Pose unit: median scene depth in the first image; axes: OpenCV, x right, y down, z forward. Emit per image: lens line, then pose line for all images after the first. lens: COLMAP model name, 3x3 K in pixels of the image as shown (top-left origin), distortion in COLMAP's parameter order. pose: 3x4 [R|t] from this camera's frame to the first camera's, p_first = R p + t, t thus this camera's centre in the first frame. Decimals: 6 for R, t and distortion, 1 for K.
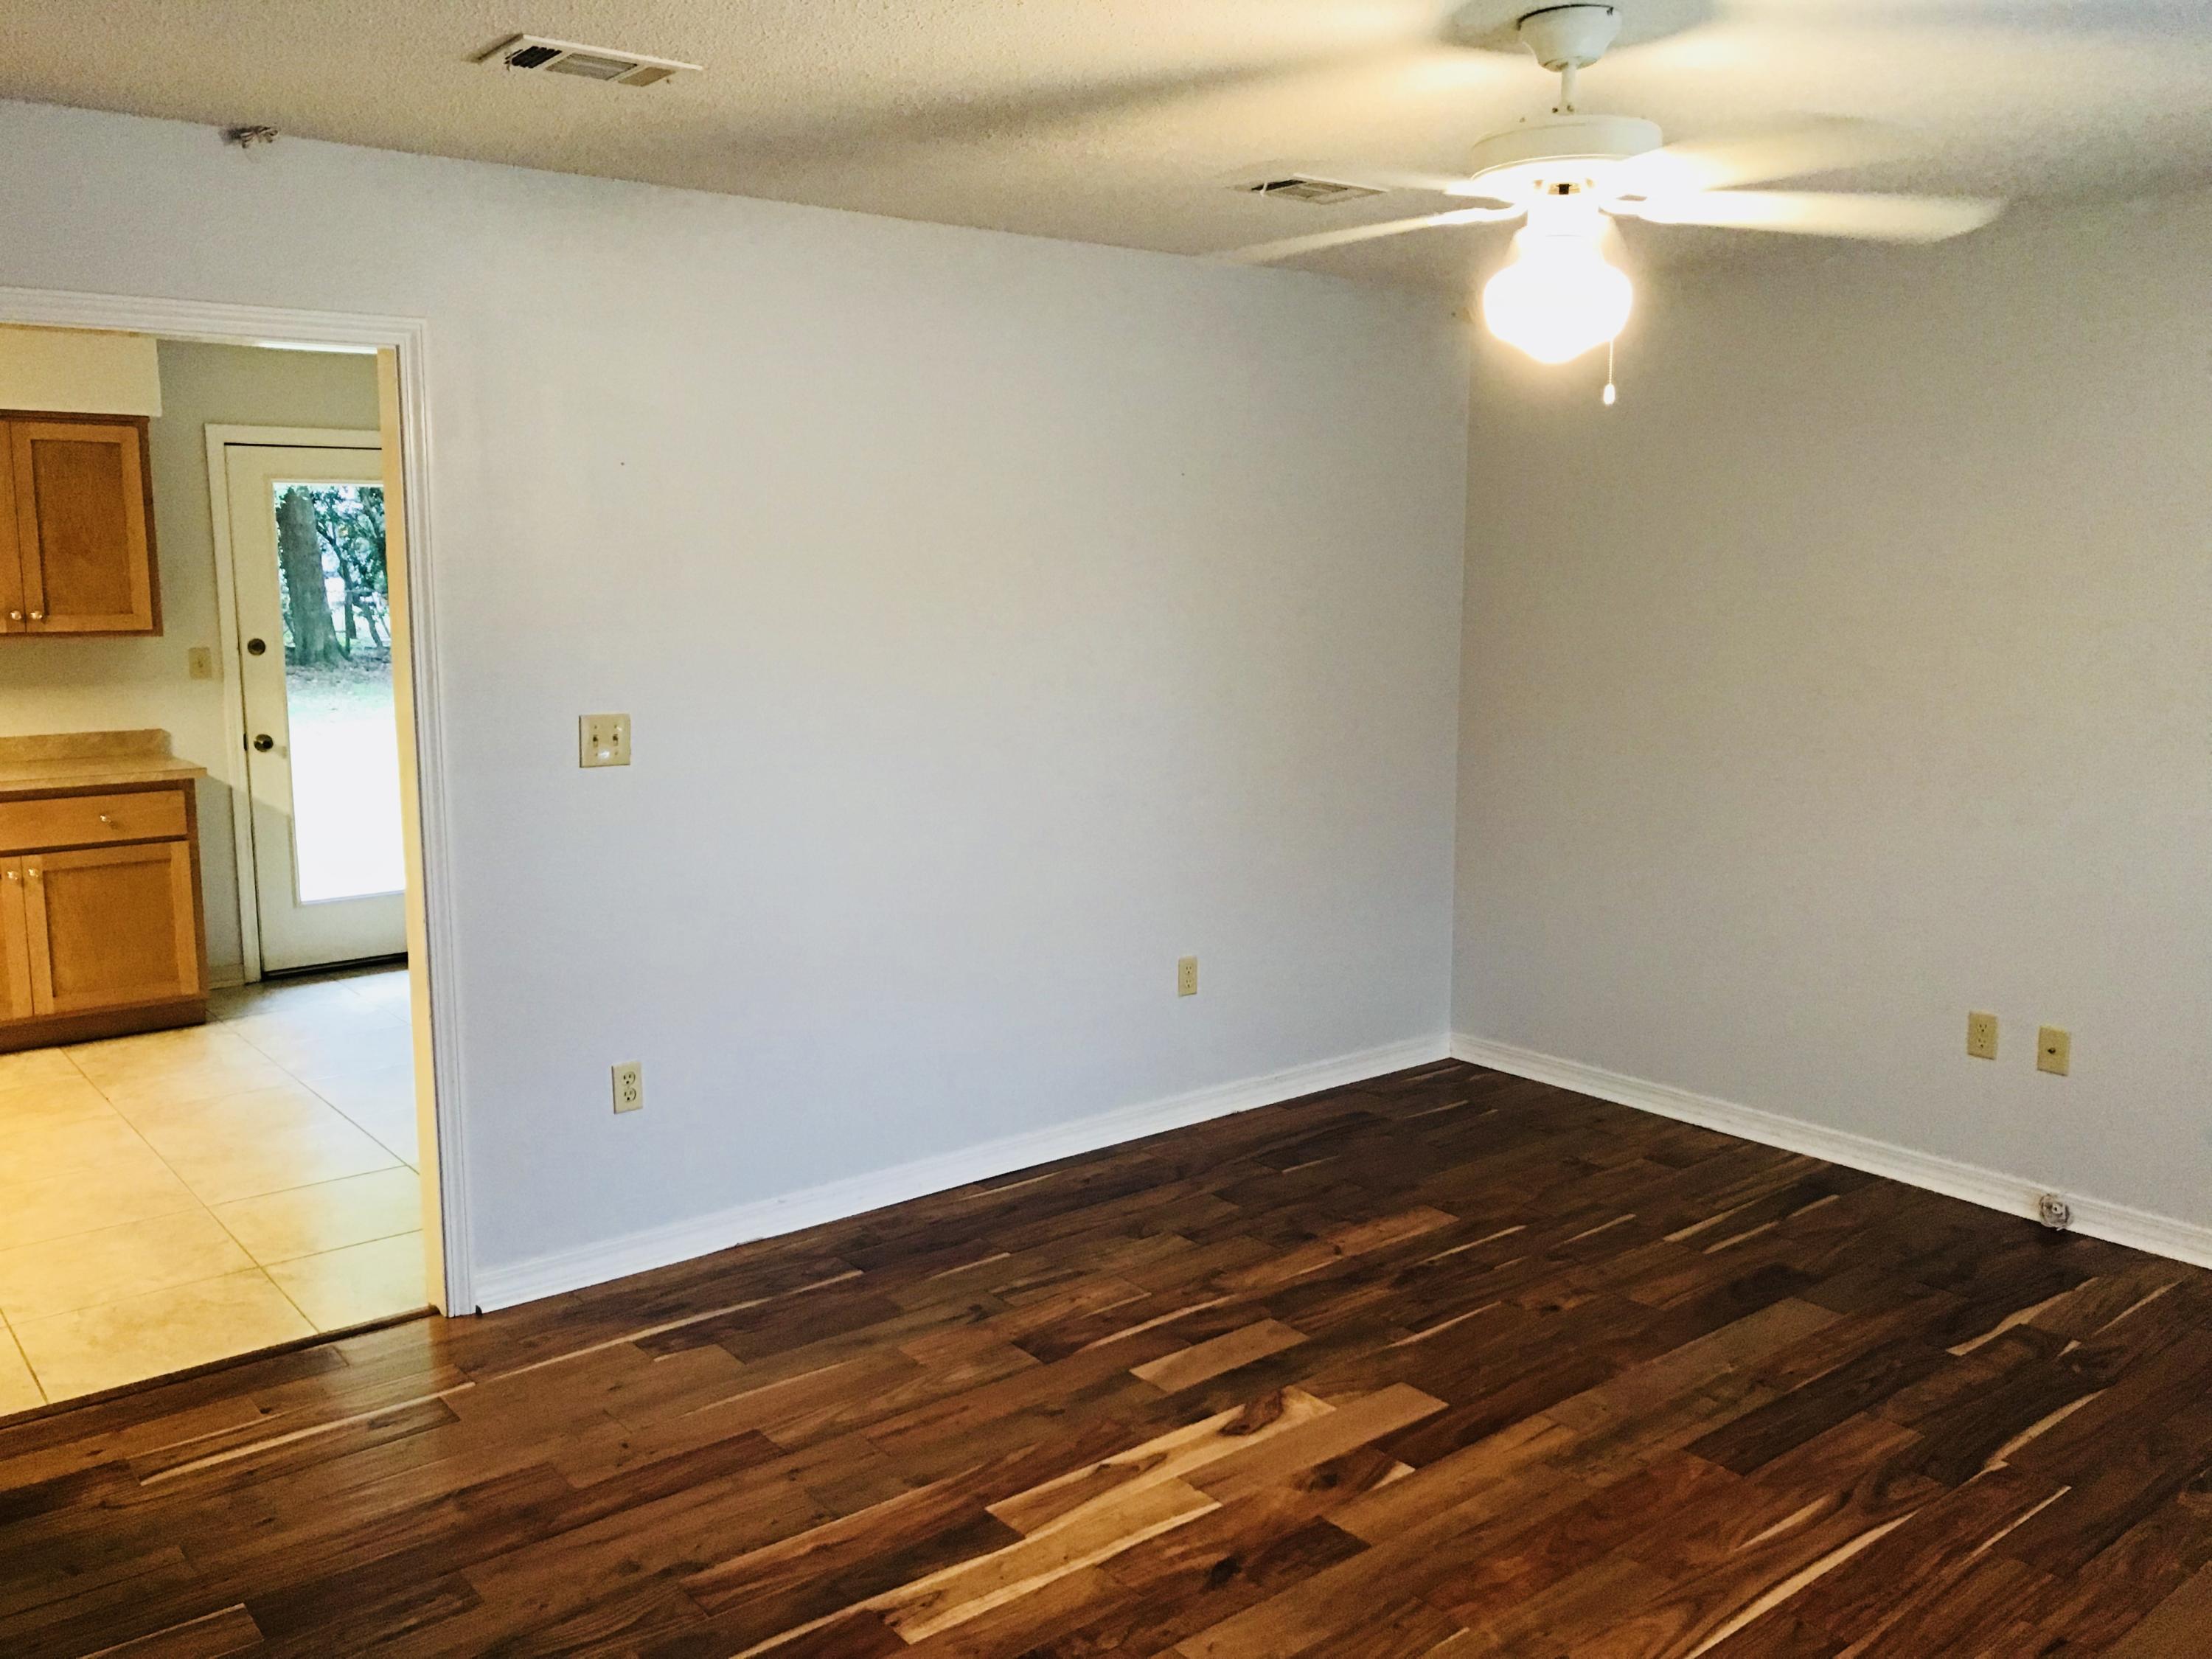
lens RADIAL K [[1837.7, 0, 1088.3], [0, 1837.7, 824.2], [0, 0, 1]] dist [0.073889, -0.003335]
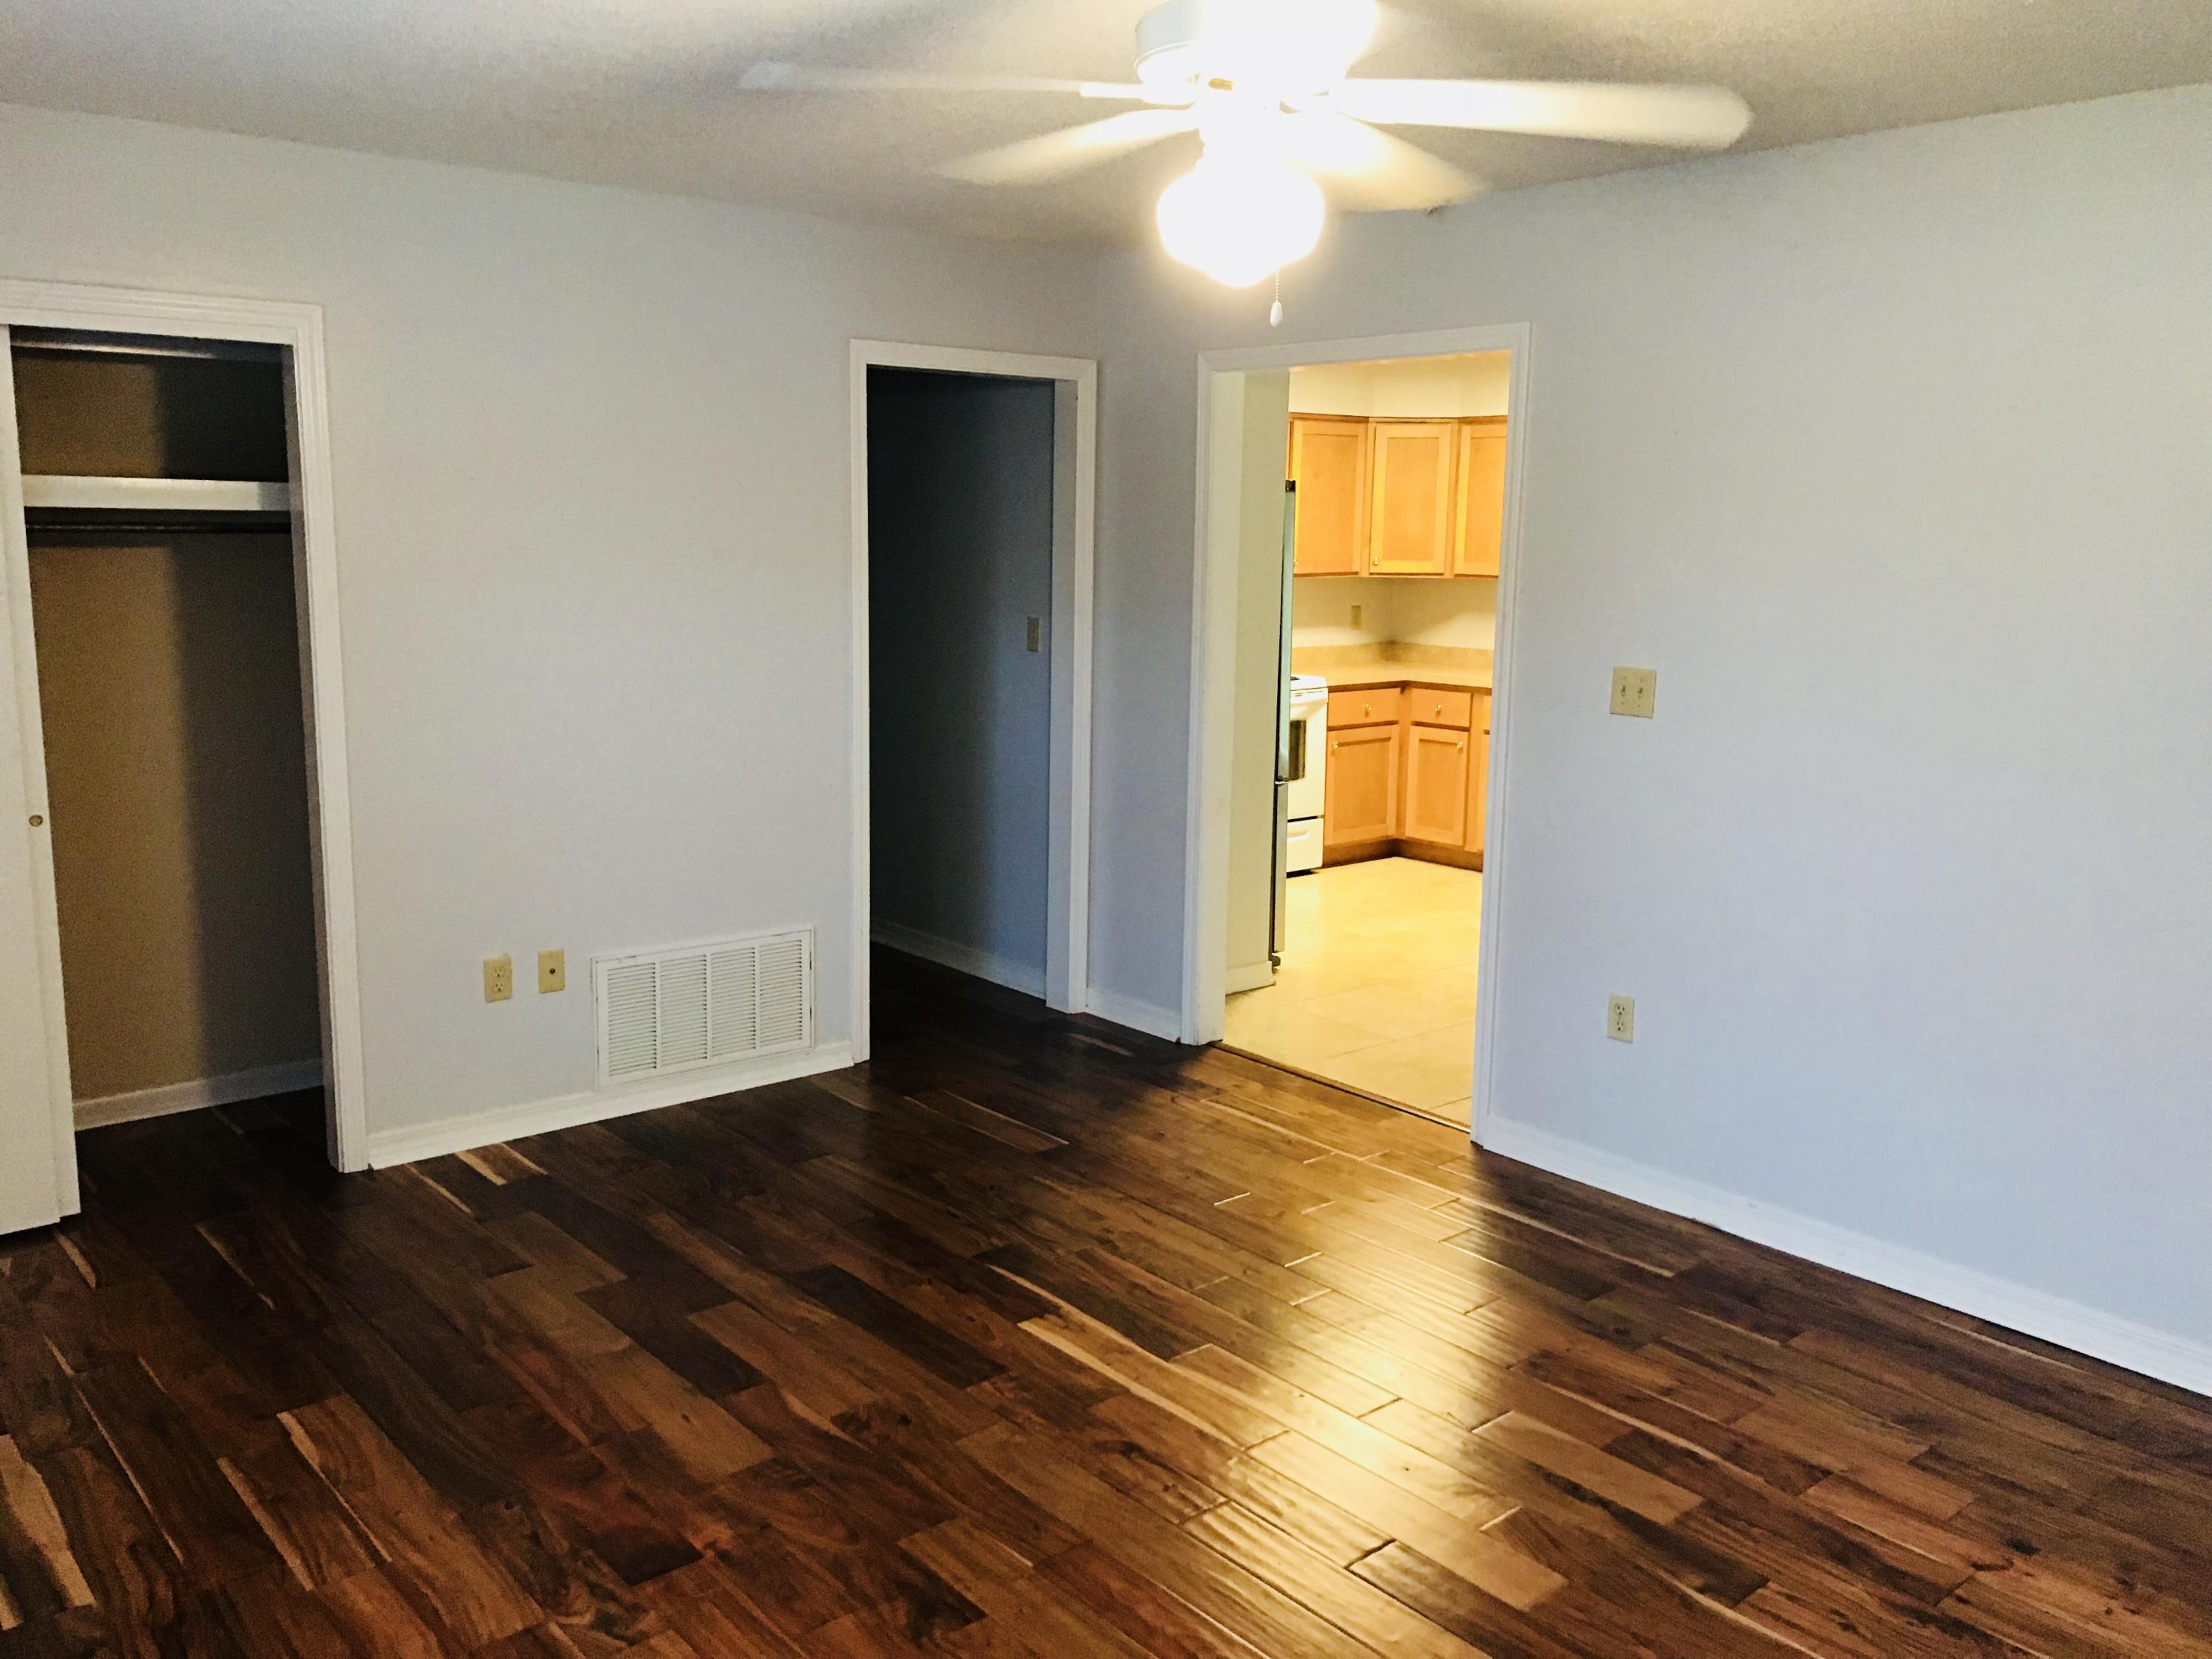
lens RADIAL K [[1837.7, 0, 1099.2], [0, 1837.7, 822.6], [0, 0, 1]] dist [0.073889, -0.003335]
pose [[0.040995, 0.174965, -0.983721, 0.793907], [-0.168474, 0.971662, 0.165800, -0.097179], [0.984853, 0.158935, 0.069311, 0.627148]]
